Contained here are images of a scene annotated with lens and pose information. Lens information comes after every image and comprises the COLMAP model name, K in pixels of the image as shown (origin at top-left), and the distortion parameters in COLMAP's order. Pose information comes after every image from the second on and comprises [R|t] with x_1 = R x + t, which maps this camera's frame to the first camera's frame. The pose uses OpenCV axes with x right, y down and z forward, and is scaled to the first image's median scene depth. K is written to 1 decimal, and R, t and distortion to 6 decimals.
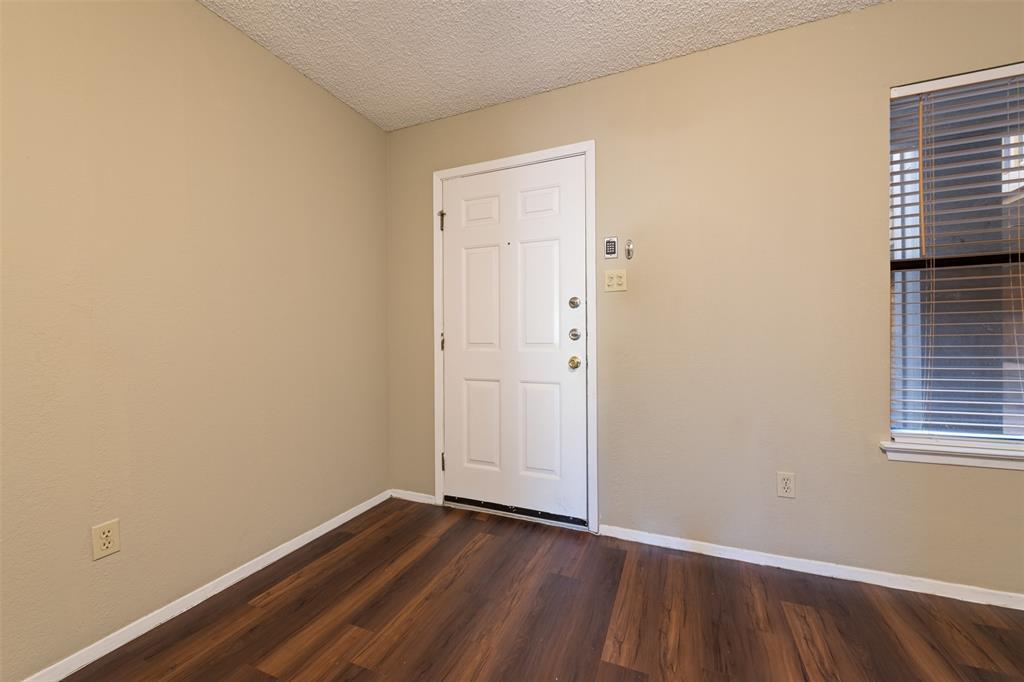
lens RADIAL K [[402.9, 0, 510.5], [0, 402.9, 335.2], [0, 0, 1]] dist [0.004231, -0.000336]
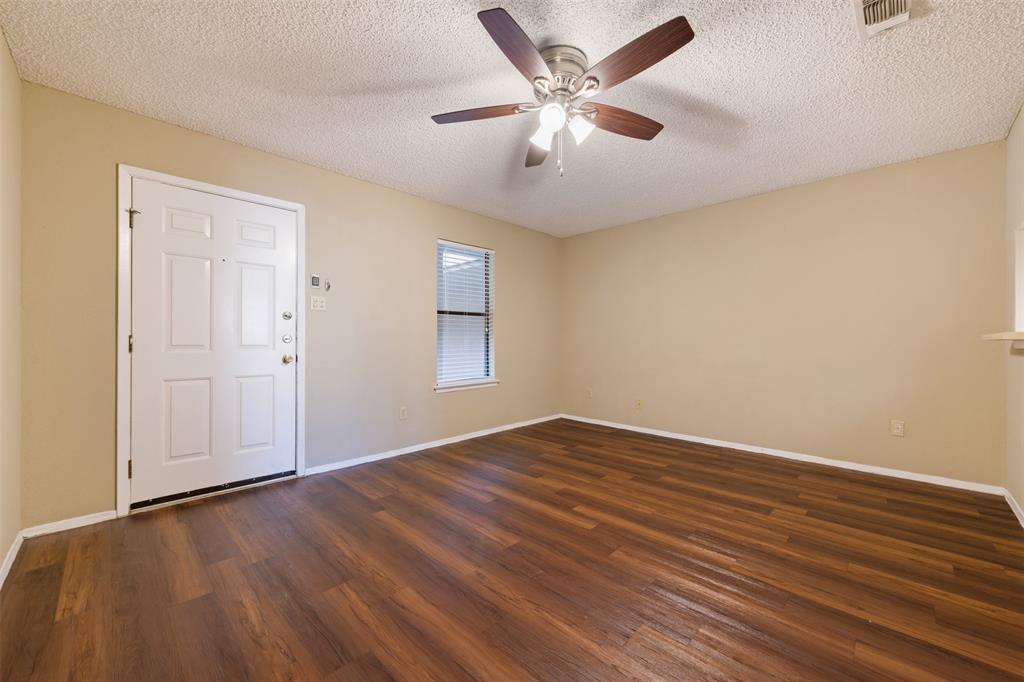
lens RADIAL K [[402.9, 0, 513.0], [0, 402.9, 345.6], [0, 0, 1]] dist [0.004231, -0.000336]
pose [[0.381973, -0.000090, 0.924173, -0.809357], [-0.002600, 0.999996, 0.001172, 0.017923], [-0.924170, -0.002851, 0.381971, -0.240133]]
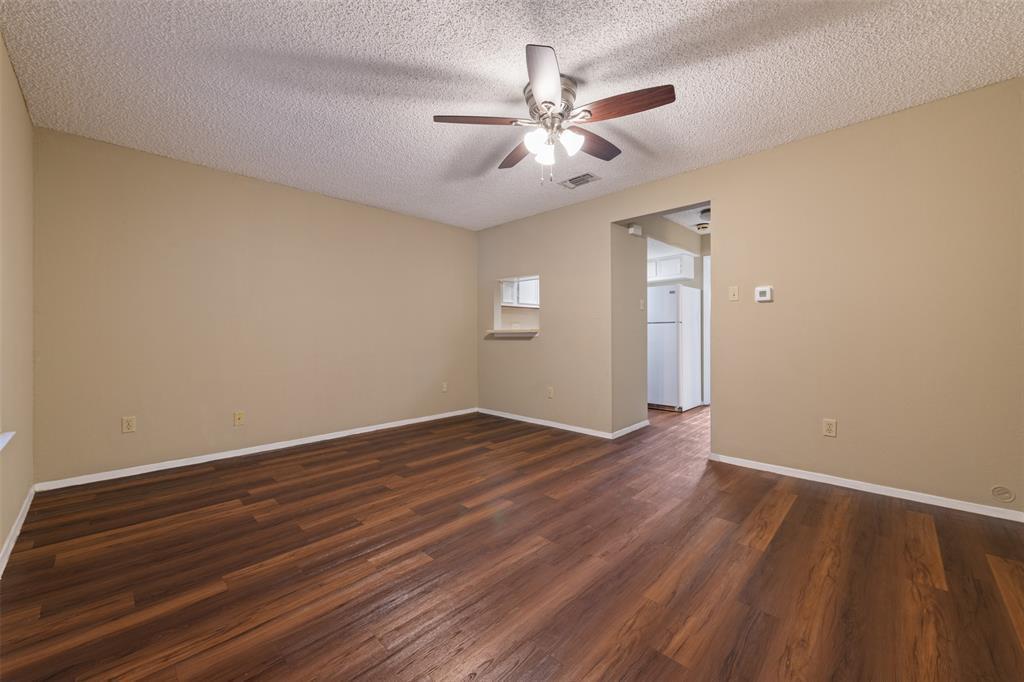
lens RADIAL K [[402.9, 0, 514.3], [0, 402.9, 342.5], [0, 0, 1]] dist [0.004231, -0.000336]
pose [[-0.930832, 0.006800, 0.365384, -0.229895], [0.015906, 0.999633, 0.021918, 0.006142], [-0.365101, 0.026214, -0.930599, 0.977003]]
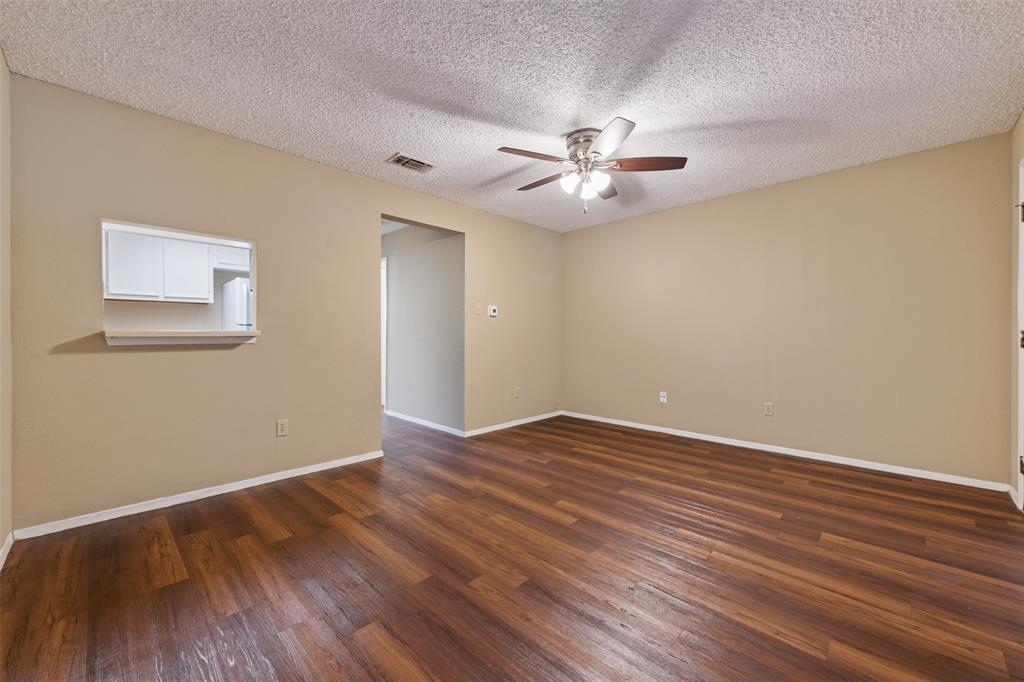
lens RADIAL K [[402.9, 0, 529.3], [0, 402.9, 339.9], [0, 0, 1]] dist [0.004231, -0.000336]
pose [[-0.342474, 0.017481, -0.939365, 1.270702], [0.005434, 0.999847, 0.016625, -0.002532], [0.939512, 0.000589, -0.342516, 0.265059]]
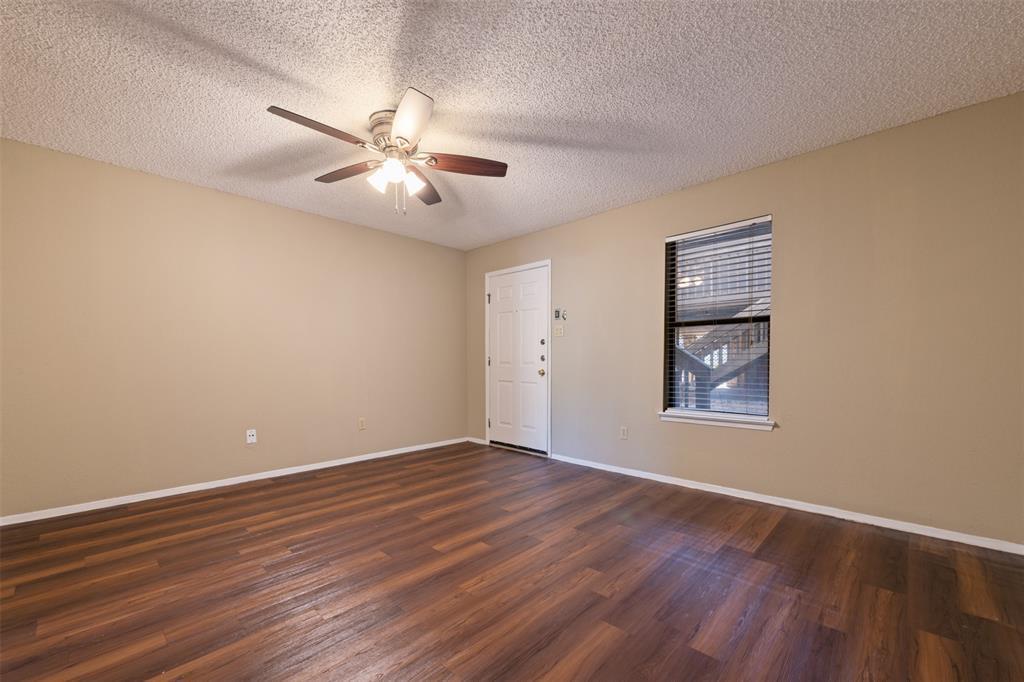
lens RADIAL K [[402.9, 0, 510.9], [0, 402.9, 380.2], [0, 0, 1]] dist [0.004231, -0.000336]
pose [[0.934339, 0.028346, -0.355257, 0.703180], [-0.009641, 0.998478, 0.054310, -0.000140], [0.356256, -0.047319, 0.933189, -0.880543]]
